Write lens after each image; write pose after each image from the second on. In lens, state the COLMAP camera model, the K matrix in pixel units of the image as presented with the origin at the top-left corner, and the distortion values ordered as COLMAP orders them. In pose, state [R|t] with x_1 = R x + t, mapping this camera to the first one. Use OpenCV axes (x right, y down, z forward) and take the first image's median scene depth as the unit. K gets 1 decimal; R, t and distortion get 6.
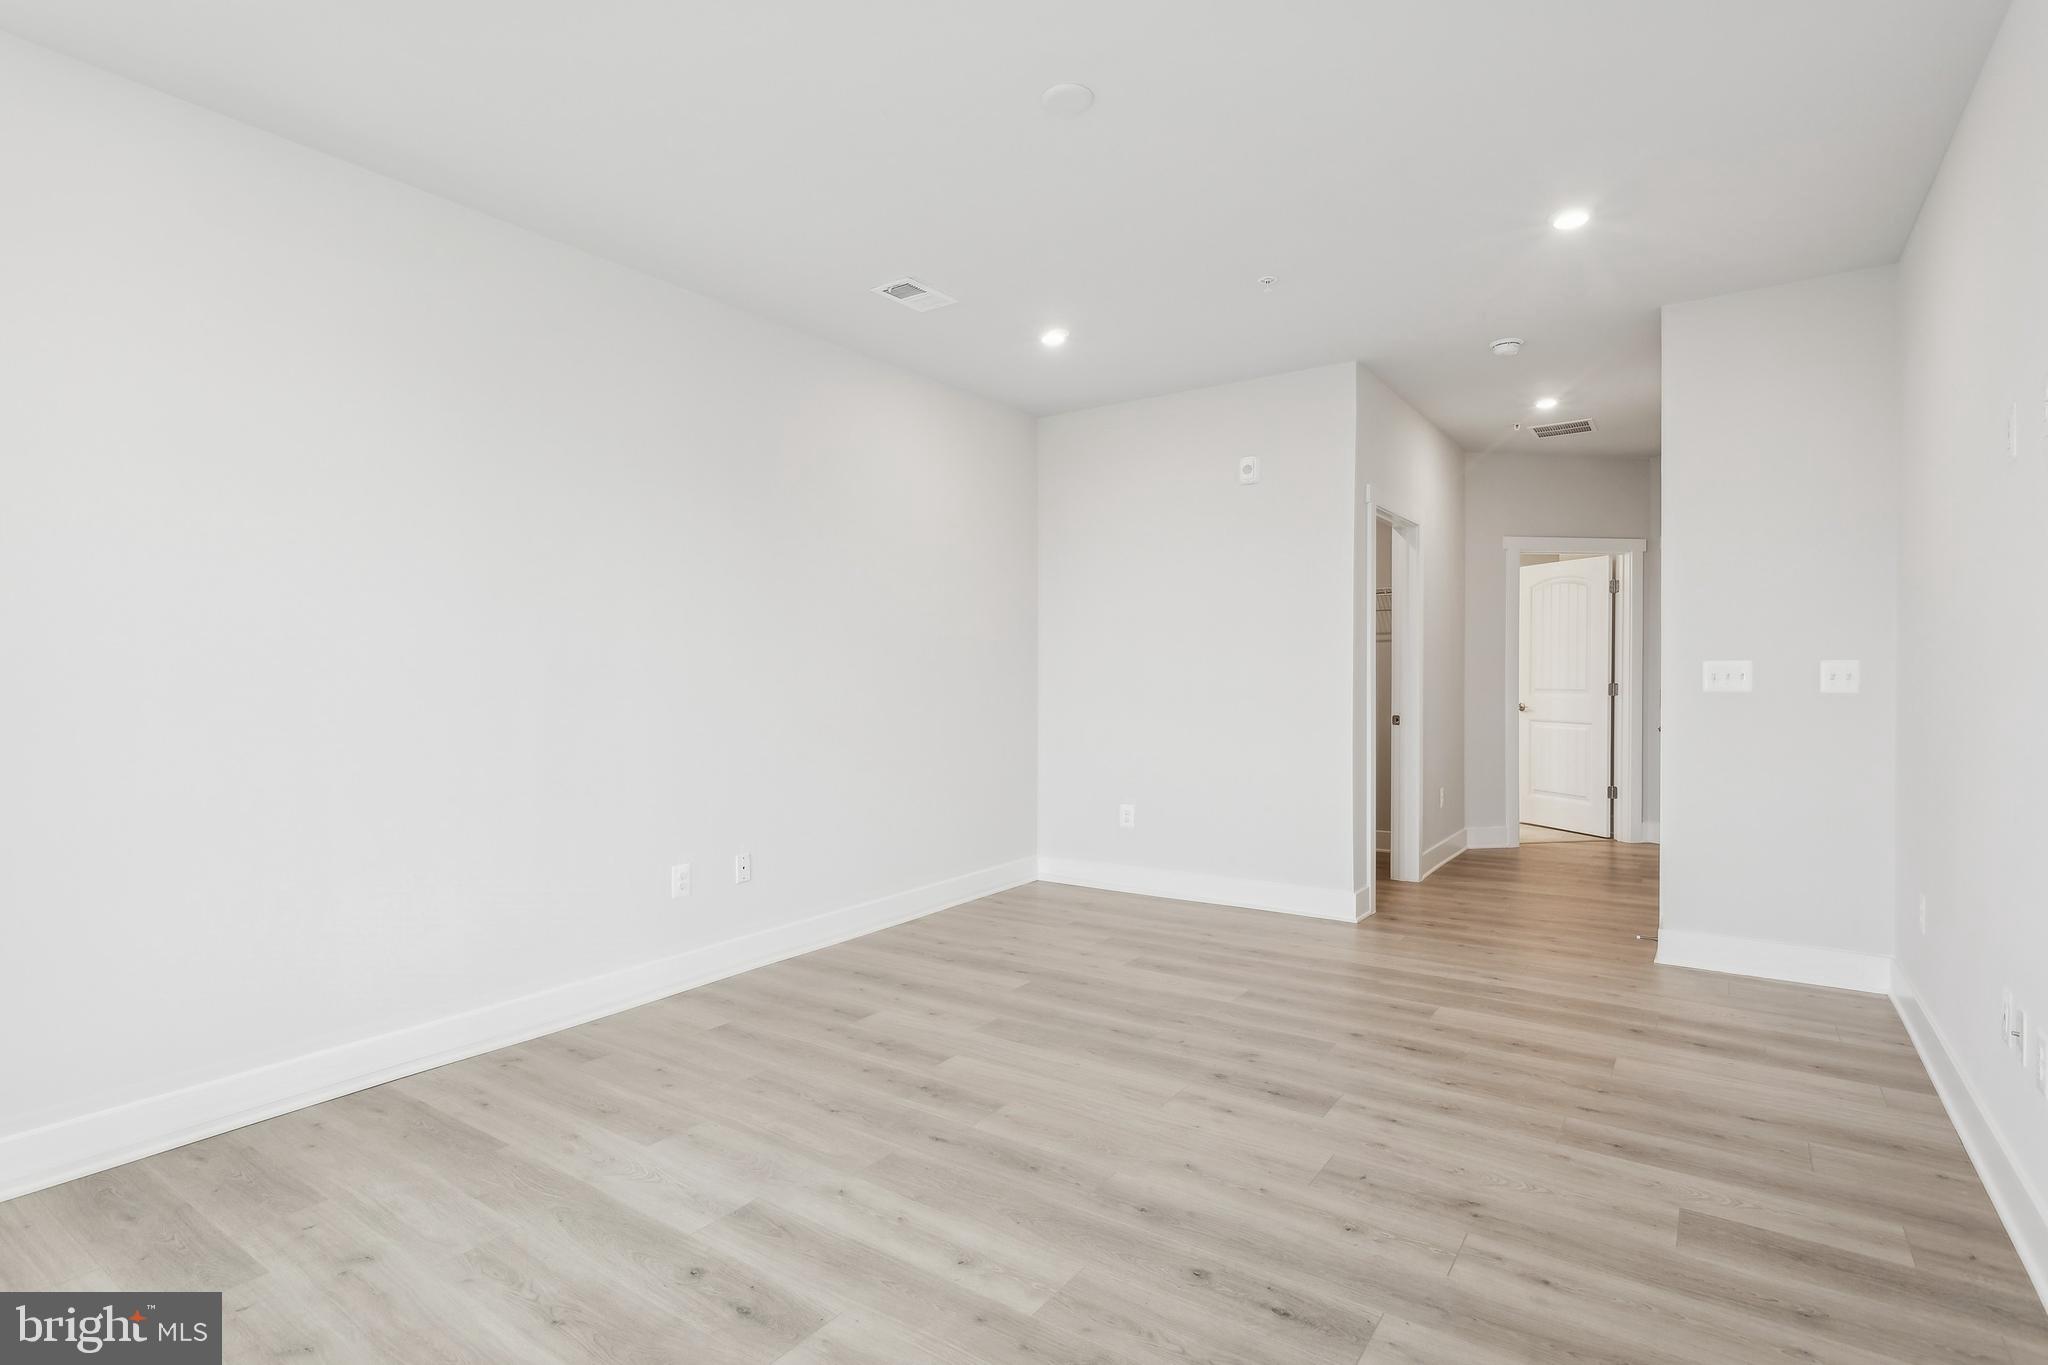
lens RADIAL K [[993.4, 0, 1006.9], [0, 993.4, 672.4], [0, 0, 1]] dist [0.001941, 0.003155]
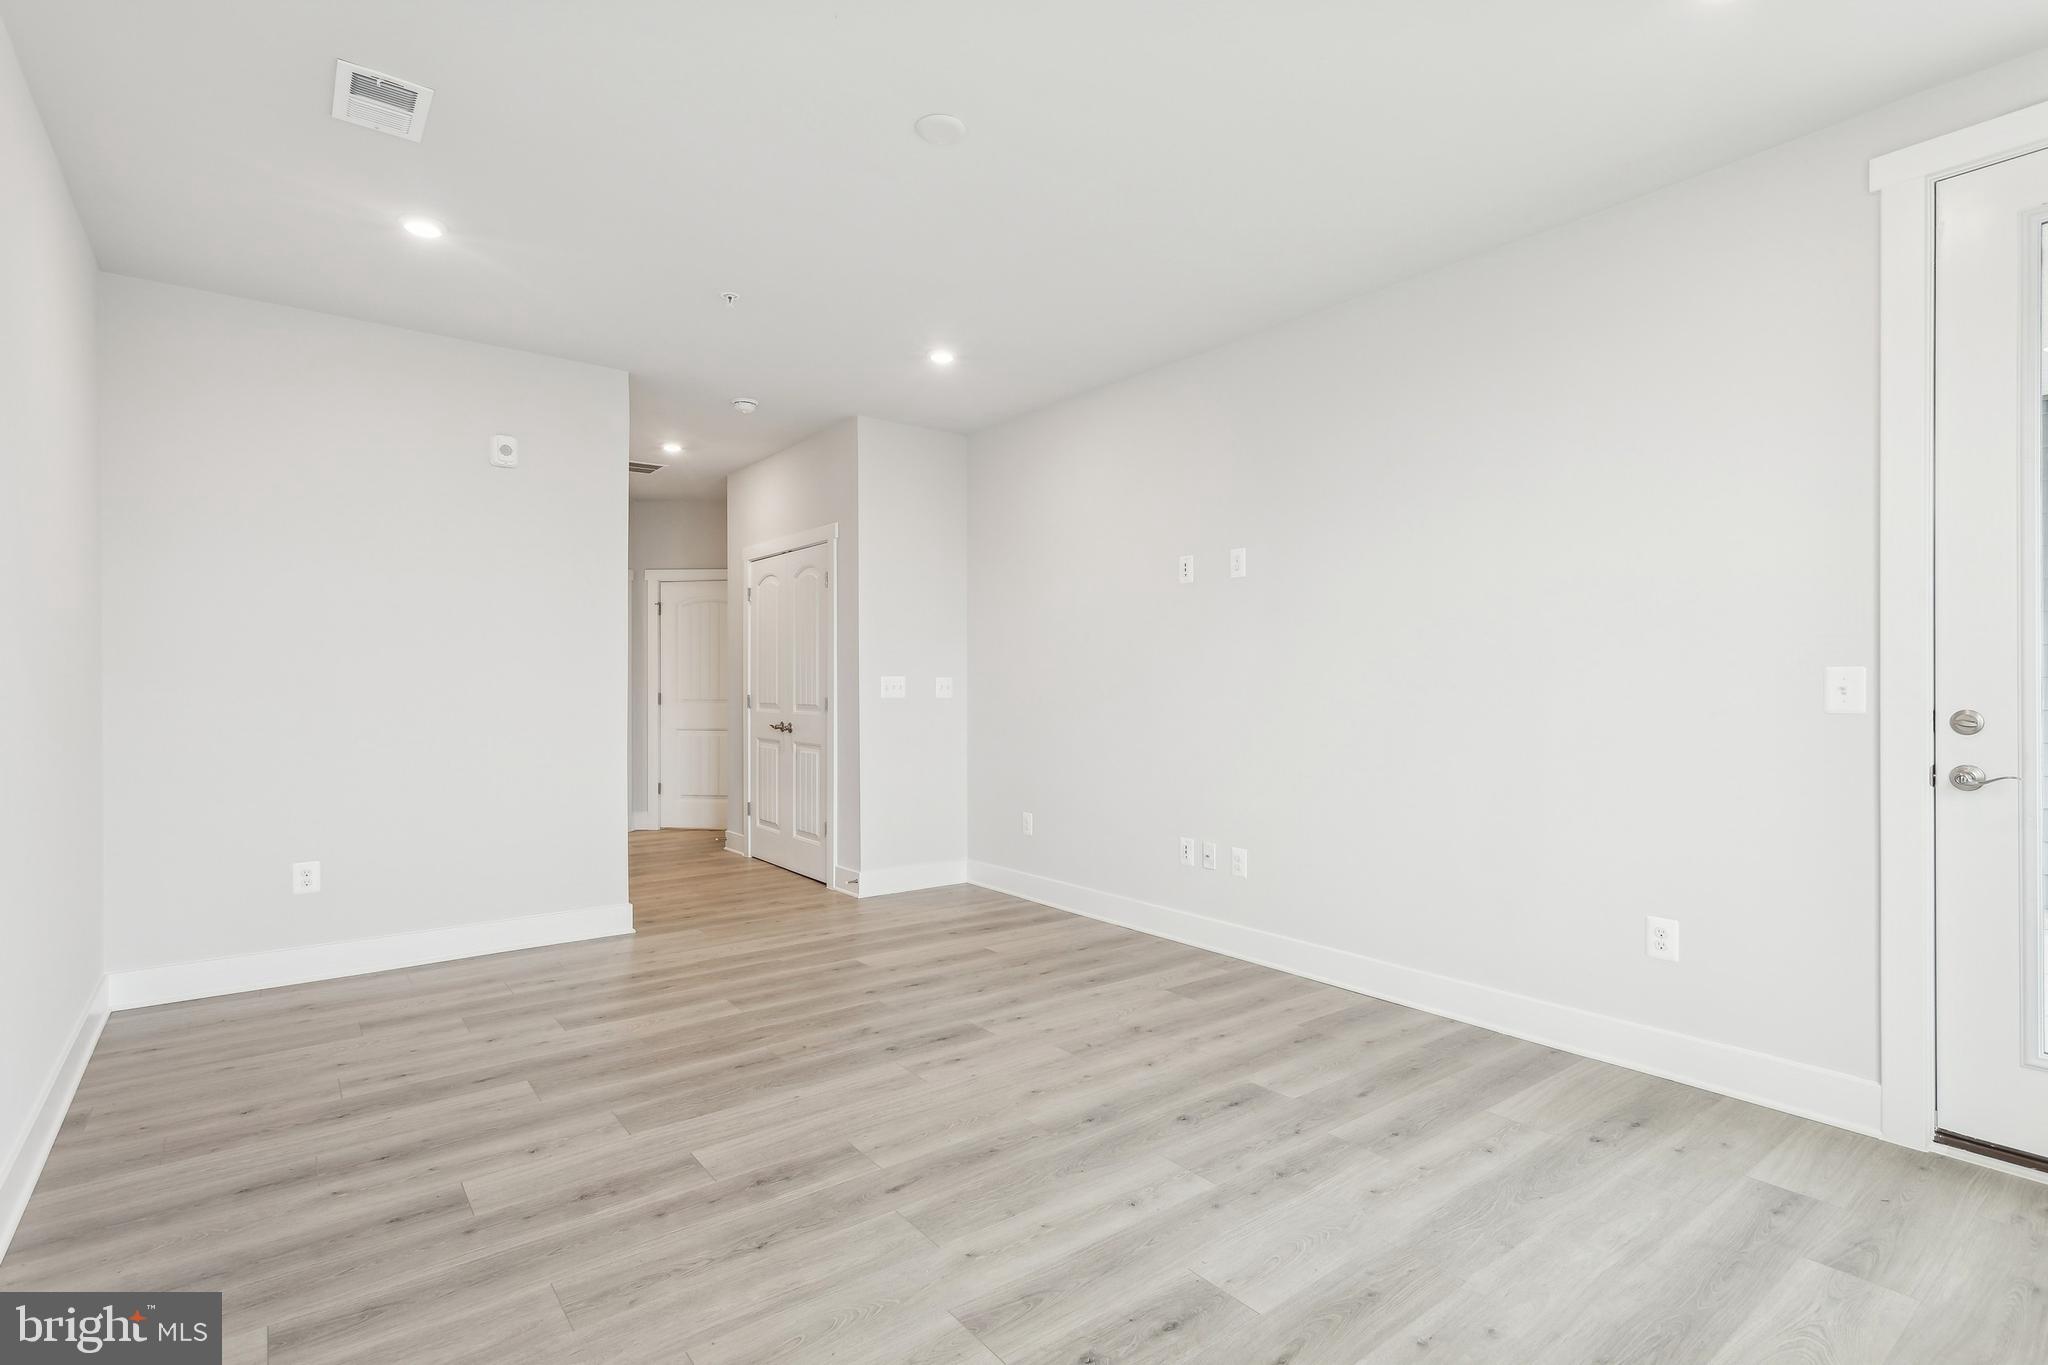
lens RADIAL K [[993.4, 0, 1006.8], [0, 993.4, 689.3], [0, 0, 1]] dist [0.001941, 0.003155]
pose [[0.302597, -0.000199, 0.953119, -0.750256], [-0.003527, 0.999993, 0.001329, 0.005234], [-0.953112, -0.003764, 0.302594, 0.514415]]
